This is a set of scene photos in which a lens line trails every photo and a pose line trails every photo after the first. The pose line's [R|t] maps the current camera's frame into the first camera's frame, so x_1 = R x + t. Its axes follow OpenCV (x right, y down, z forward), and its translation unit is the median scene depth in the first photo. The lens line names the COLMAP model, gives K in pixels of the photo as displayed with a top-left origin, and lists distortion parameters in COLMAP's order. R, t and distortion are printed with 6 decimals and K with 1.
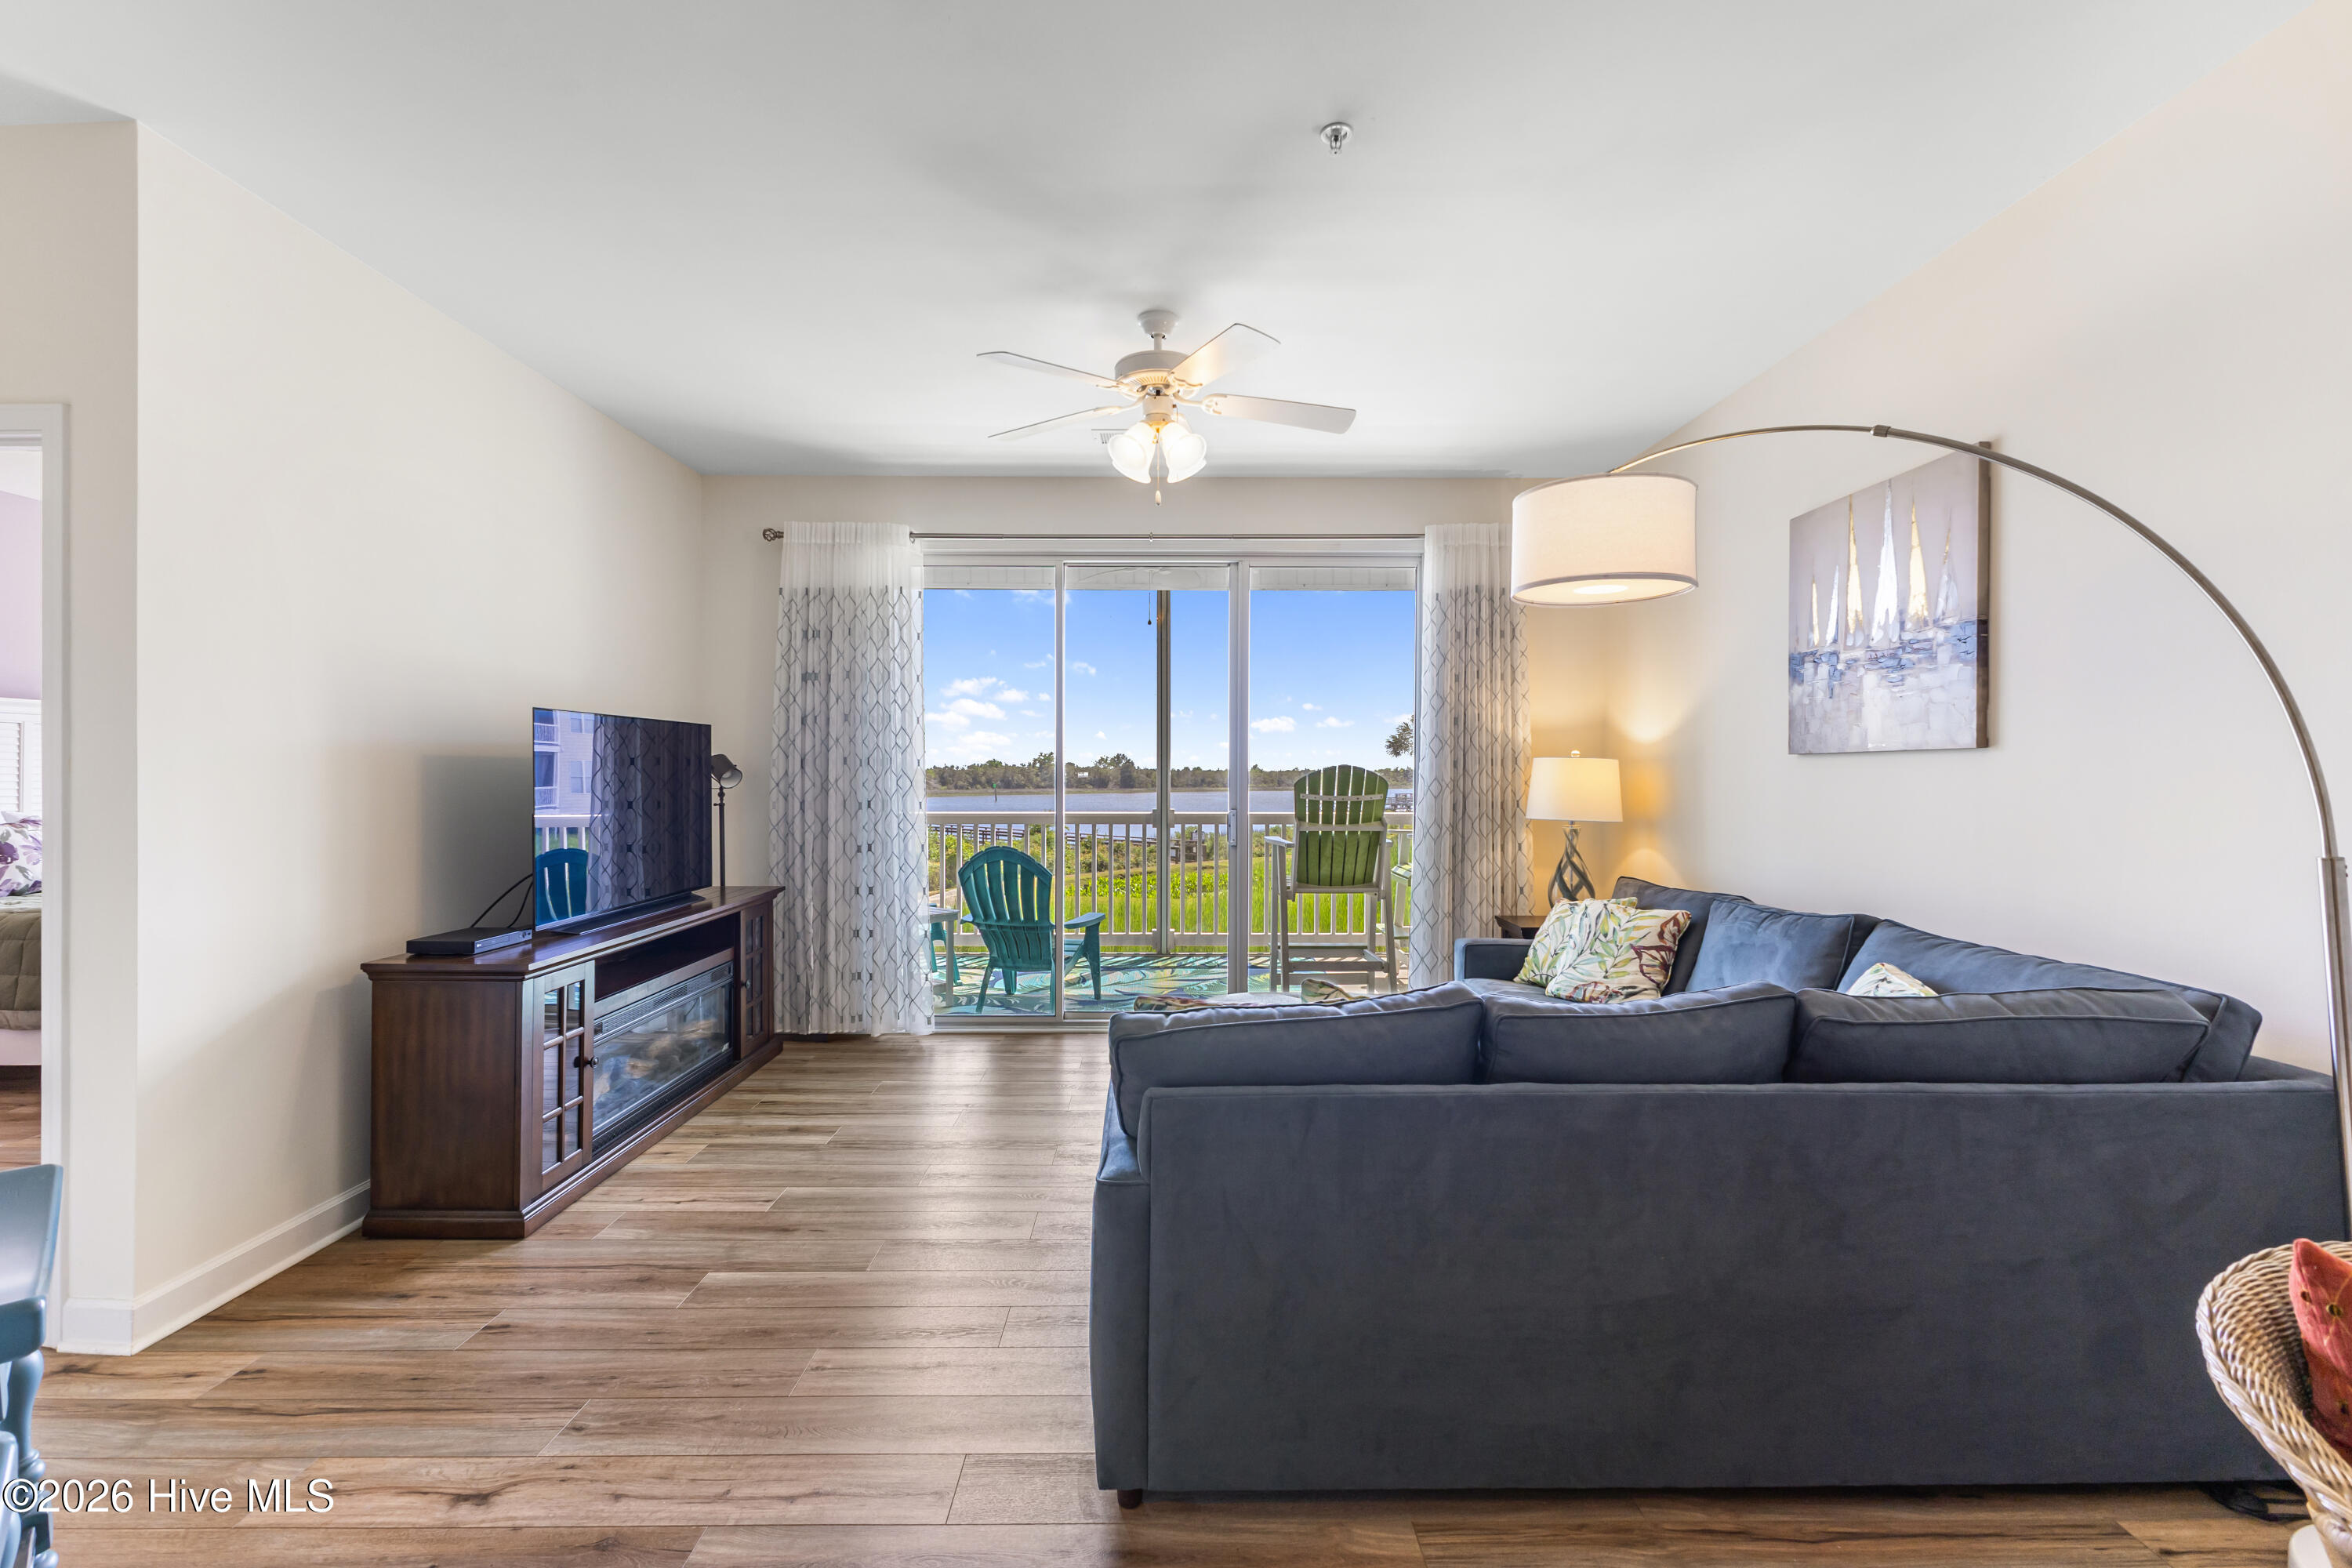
lens RADIAL K [[1012.2, 0, 1169.3], [0, 1012.2, 778.3], [0, 0, 1]] dist [0.013289, -0.004074]
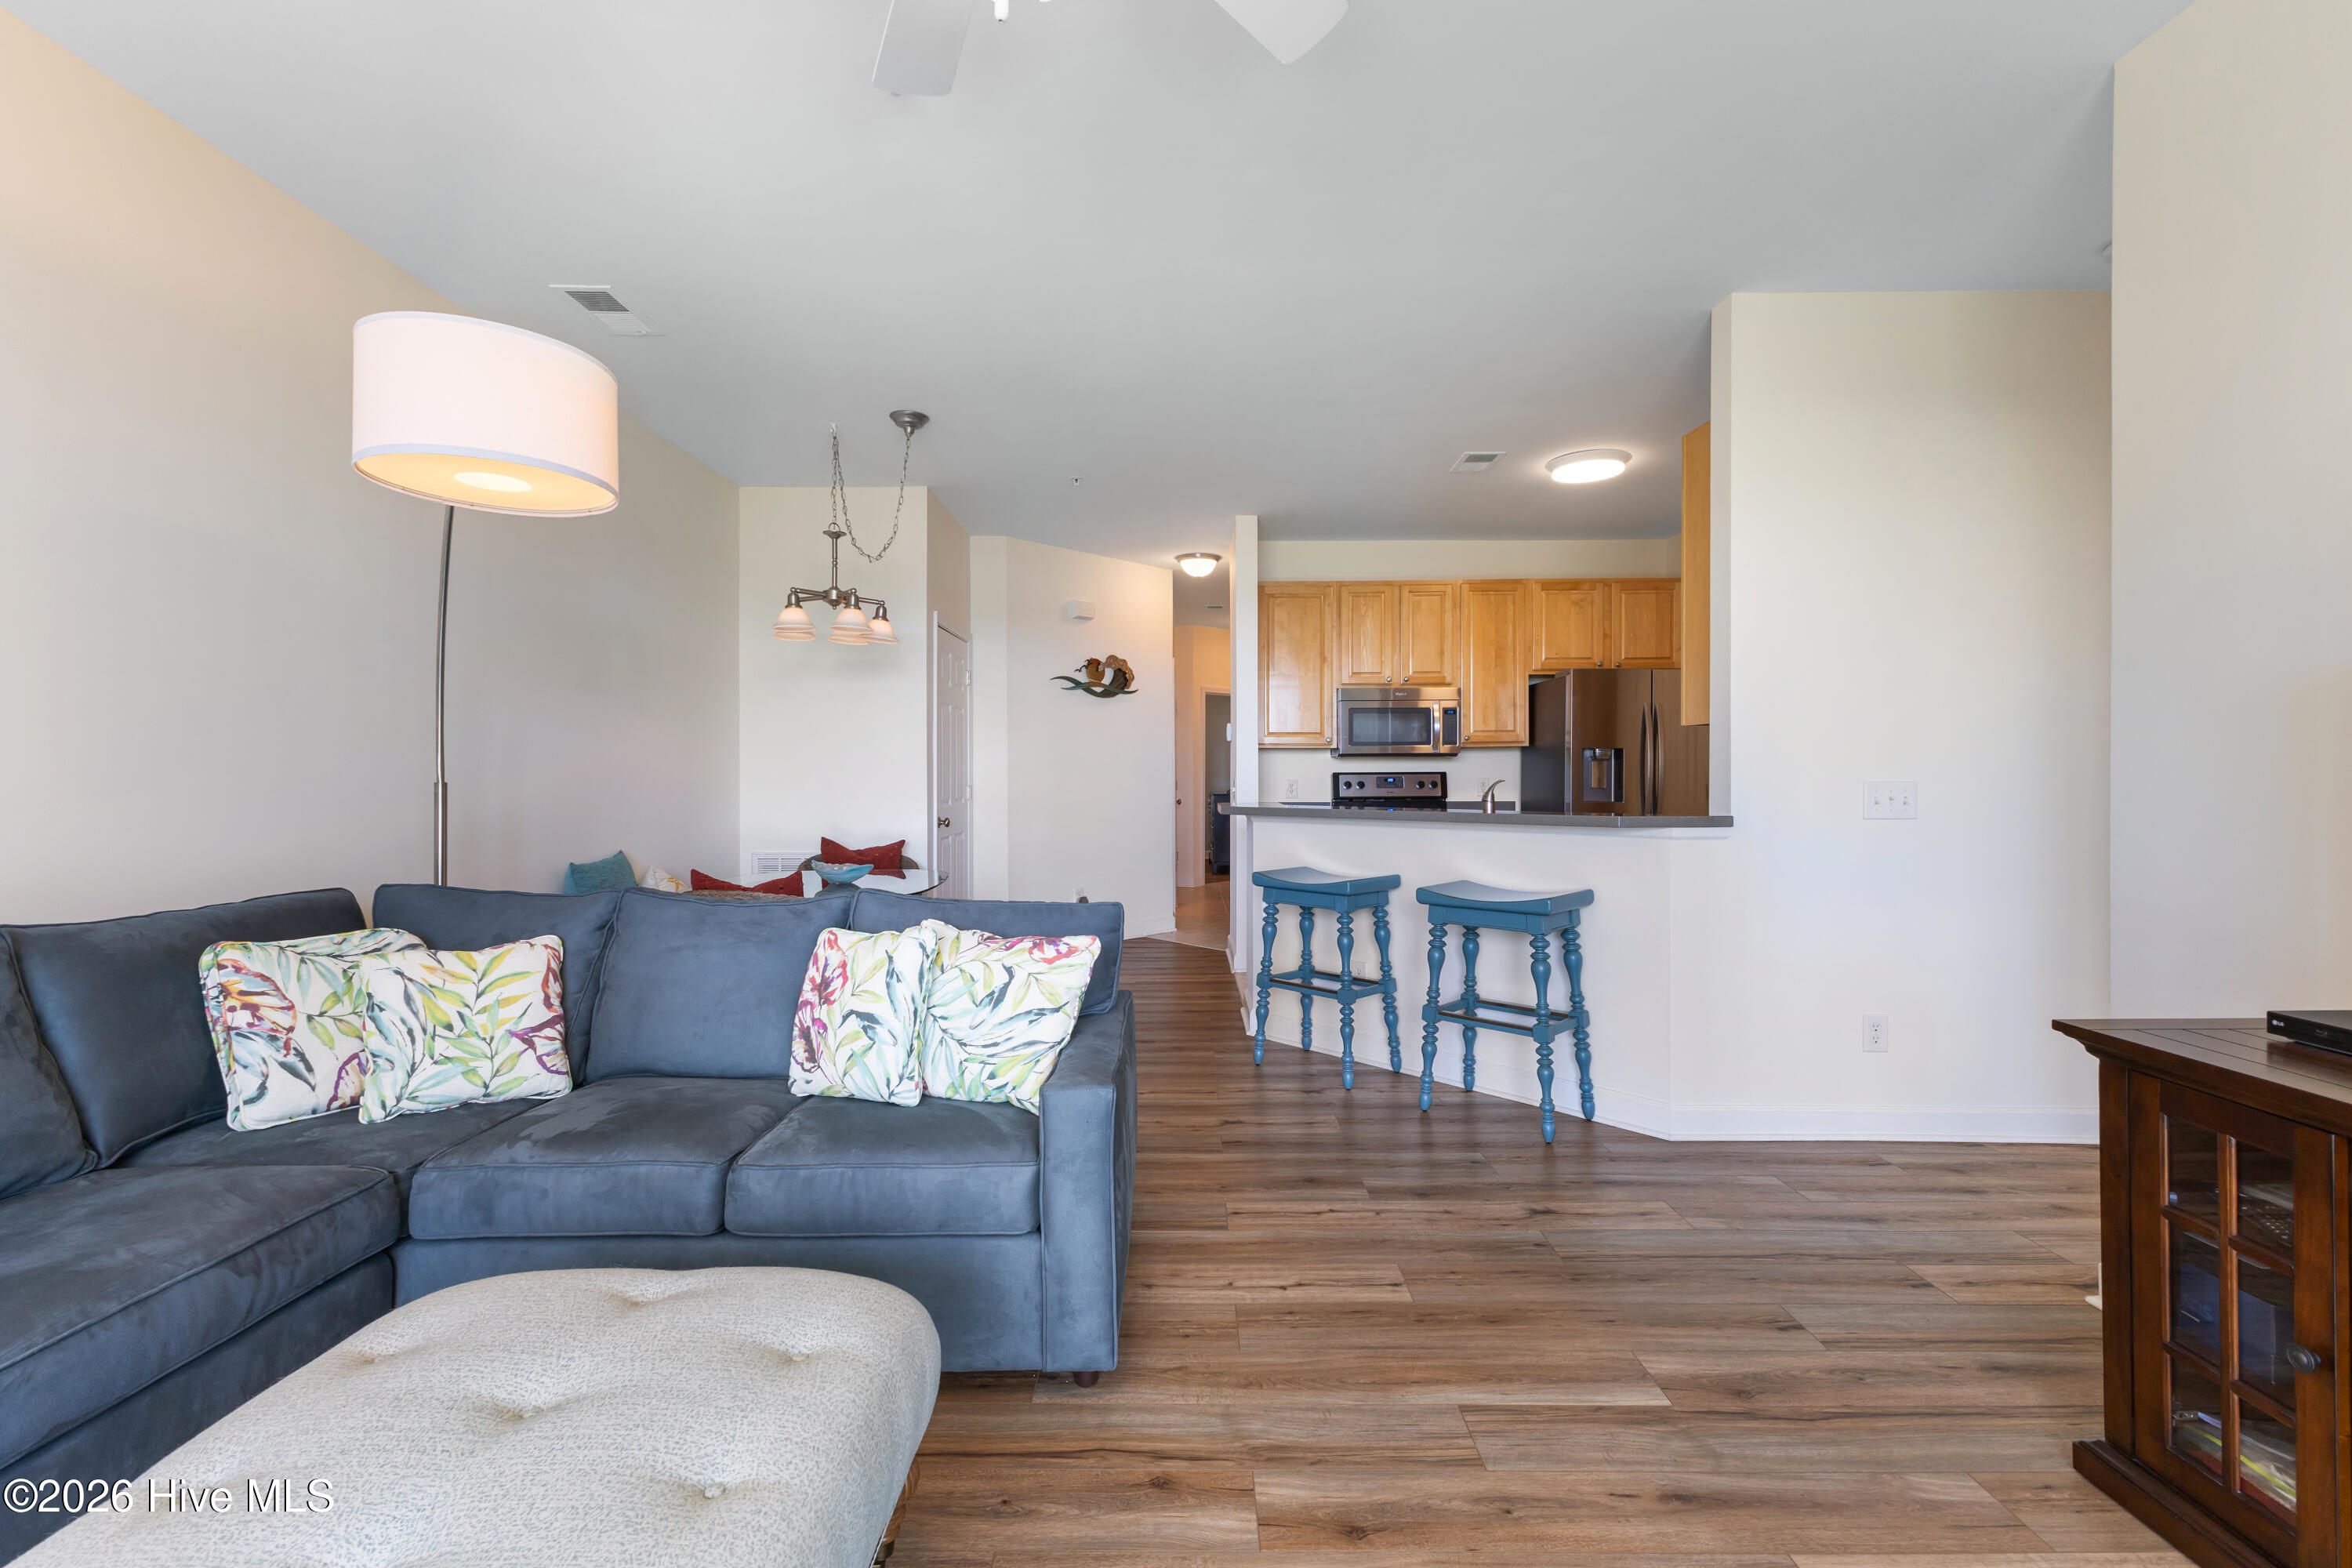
lens RADIAL K [[1012.2, 0, 1174.9], [0, 1012.2, 777.2], [0, 0, 1]] dist [0.013289, -0.004074]
pose [[-0.999891, -0.002944, 0.014444, -0.072135], [-0.002810, 0.999953, 0.009273, 0.021432], [-0.014471, 0.009231, -0.999853, 1.182066]]
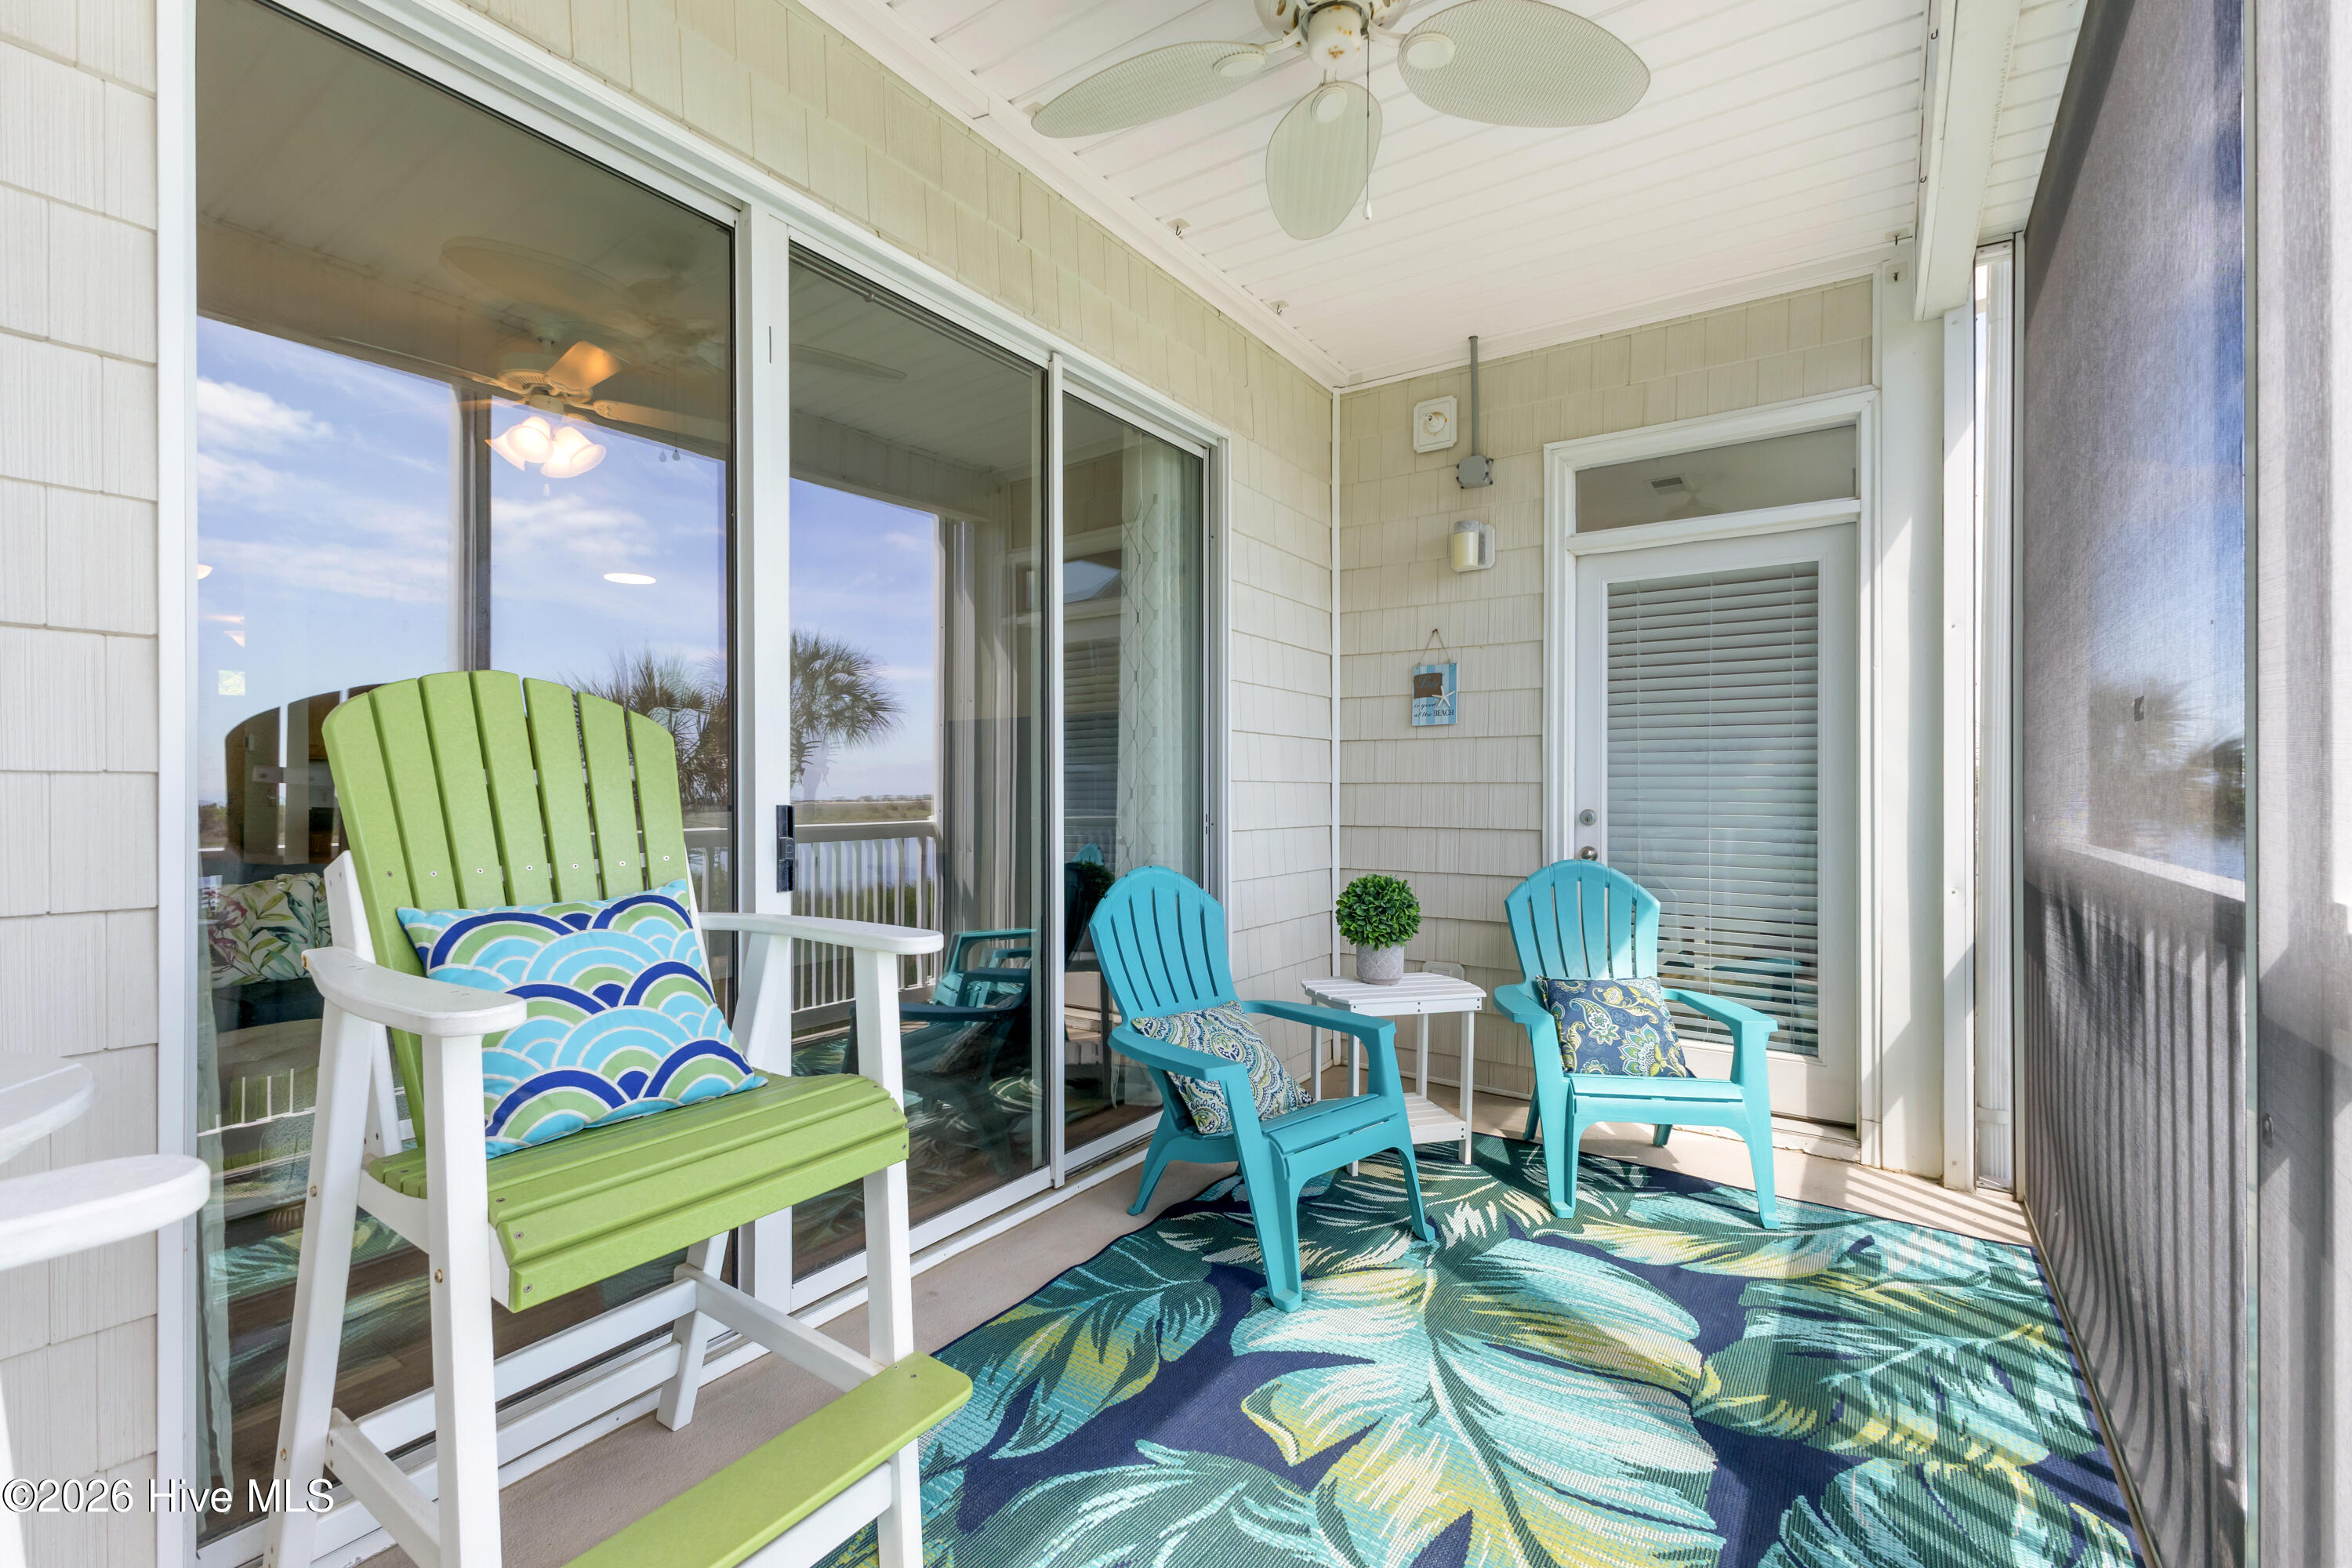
lens RADIAL K [[1012.2, 0, 1166.4], [0, 1012.2, 790.9], [0, 0, 1]] dist [0.013289, -0.004074]
pose [[-0.569546, -0.001857, -0.821957, 0.419921], [-0.009379, 0.999947, 0.004240, 0.025290], [0.821906, 0.010124, -0.569533, 1.812813]]
